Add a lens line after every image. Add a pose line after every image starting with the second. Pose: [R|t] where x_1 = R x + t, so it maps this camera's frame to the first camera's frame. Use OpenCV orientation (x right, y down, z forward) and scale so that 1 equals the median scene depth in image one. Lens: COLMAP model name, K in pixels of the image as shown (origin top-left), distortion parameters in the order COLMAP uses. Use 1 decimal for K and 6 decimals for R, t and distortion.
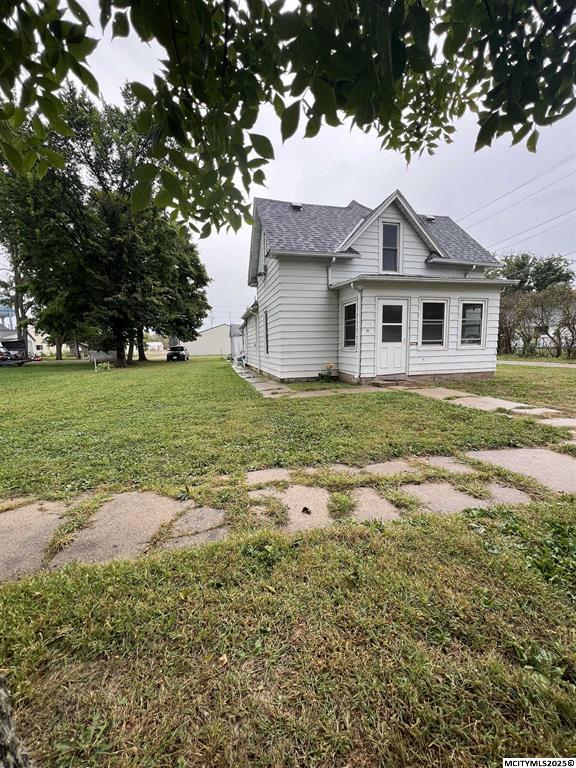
lens RADIAL K [[308.0, 0, 287.4], [0, 308.0, 387.0], [0, 0, 1]] dist [-0.001365, -0.000013]
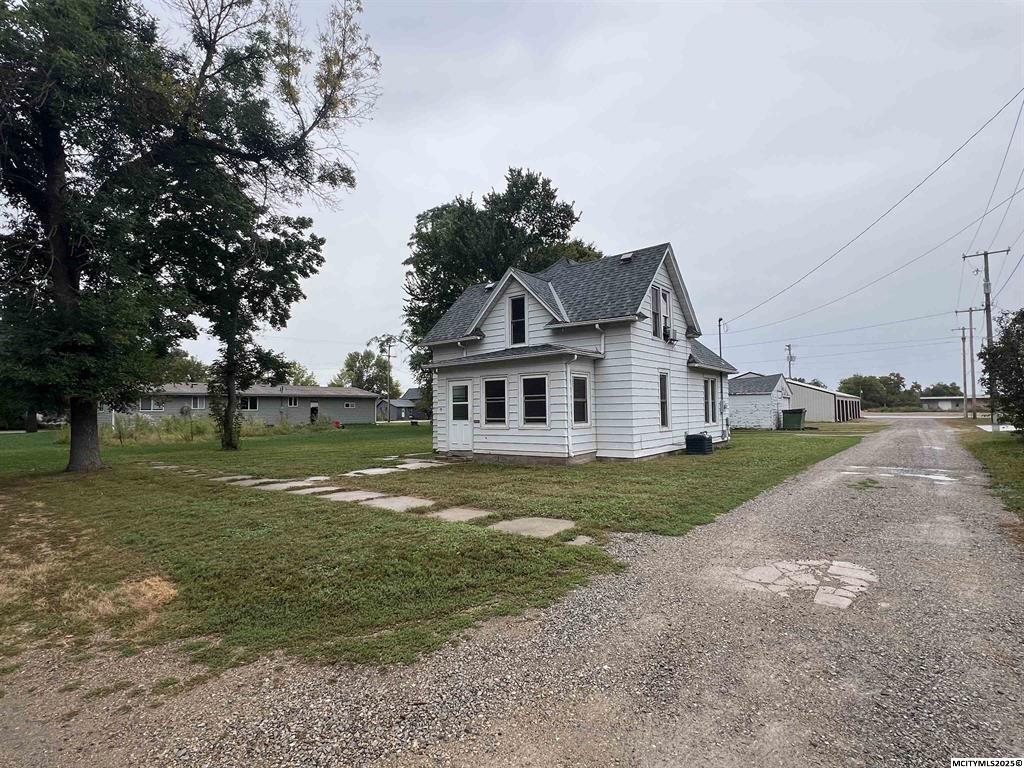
lens RADIAL K [[528.8, 0, 517.2], [0, 528.8, 384.8], [0, 0, 1]] dist [-0.001278, -0.000211]
pose [[0.621810, -0.029816, -0.782601, 1.816541], [-0.099058, 0.988255, -0.116356, -0.070304], [0.776879, 0.149874, 0.611553, 0.023048]]
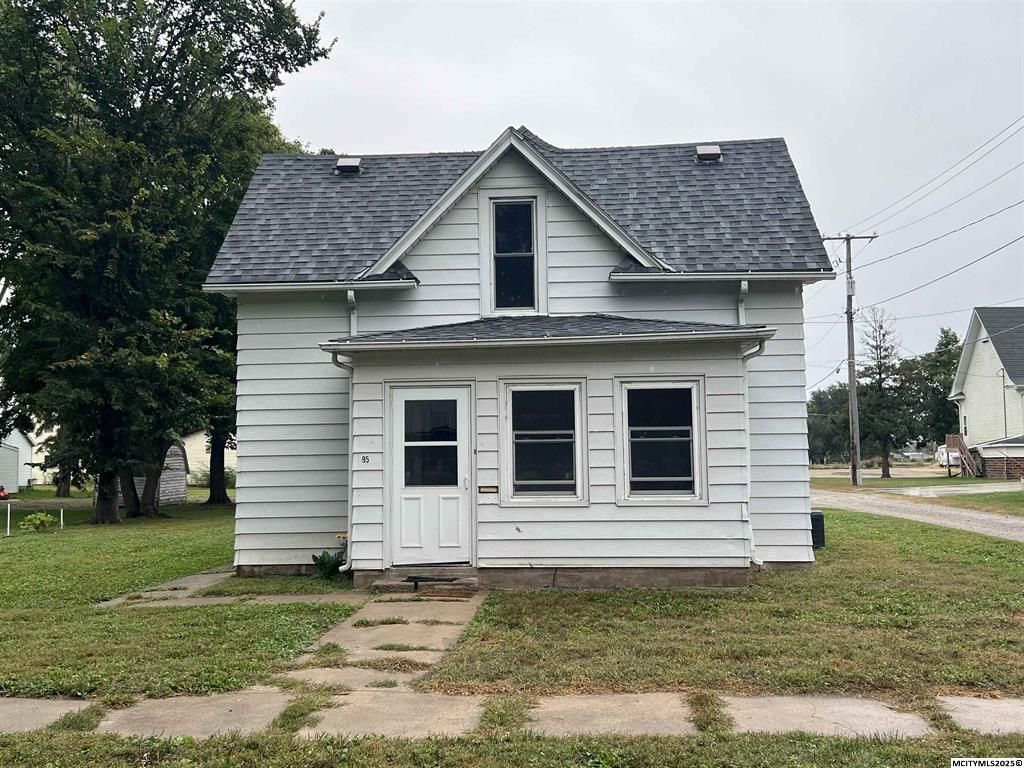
lens RADIAL K [[1030.1, 0, 509.2], [0, 1030.1, 385.1], [0, 0, 1]] dist [0.065725, 0.000000]
pose [[0.953421, -0.014439, -0.301296, 0.835354], [-0.046038, 0.980185, -0.192658, -0.013765], [0.298107, 0.197555, 0.933865, -0.297409]]
